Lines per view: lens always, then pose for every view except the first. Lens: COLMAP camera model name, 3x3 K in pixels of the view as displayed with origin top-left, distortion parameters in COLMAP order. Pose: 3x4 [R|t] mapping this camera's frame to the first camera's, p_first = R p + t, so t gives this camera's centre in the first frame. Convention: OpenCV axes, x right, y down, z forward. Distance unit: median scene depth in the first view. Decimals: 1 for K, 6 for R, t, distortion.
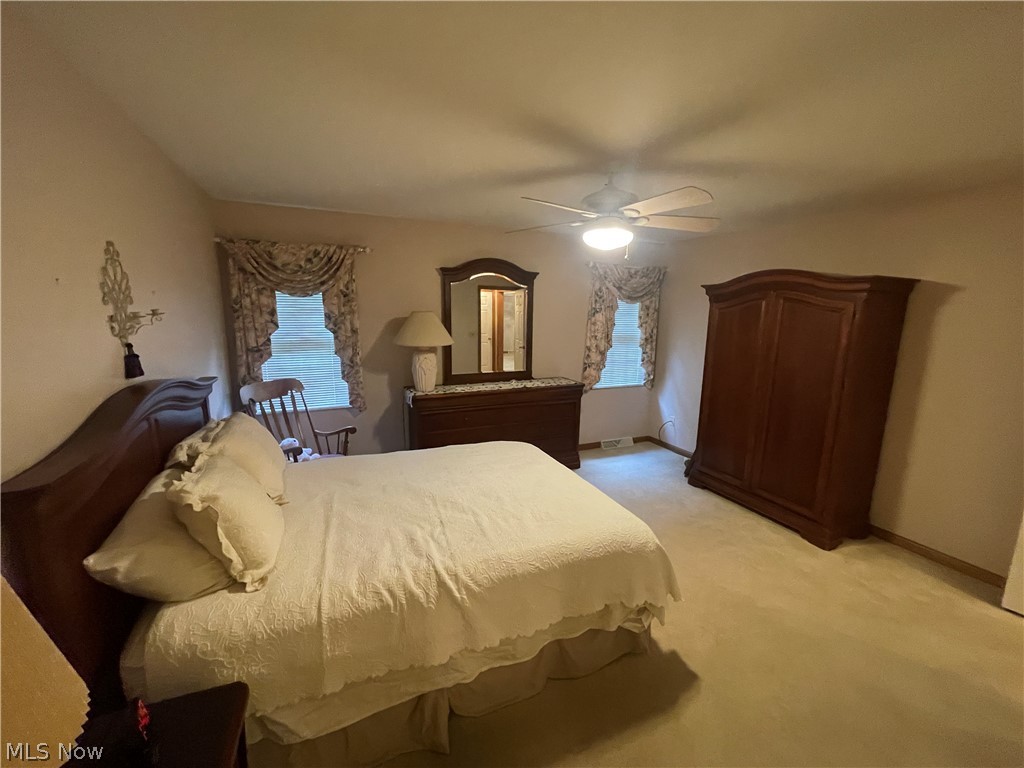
lens RADIAL K [[415.3, 0, 512.4], [0, 415.3, 382.1], [0, 0, 1]] dist [0.000106, 0.000086]
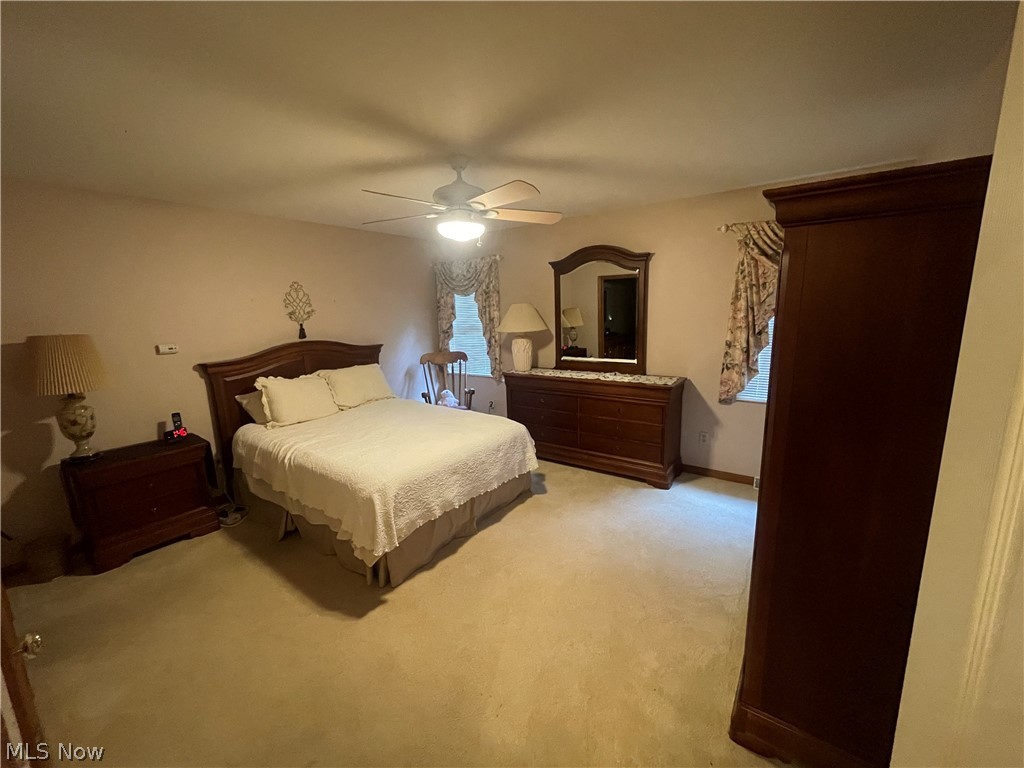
lens RADIAL K [[415.3, 0, 512.4], [0, 415.3, 382.1], [0, 0, 1]] dist [0.000106, 0.000086]
pose [[0.505435, 0.127038, -0.853462, 0.870214], [-0.109118, 0.990572, 0.082825, -0.045543], [0.855937, 0.051265, 0.514532, 0.408260]]
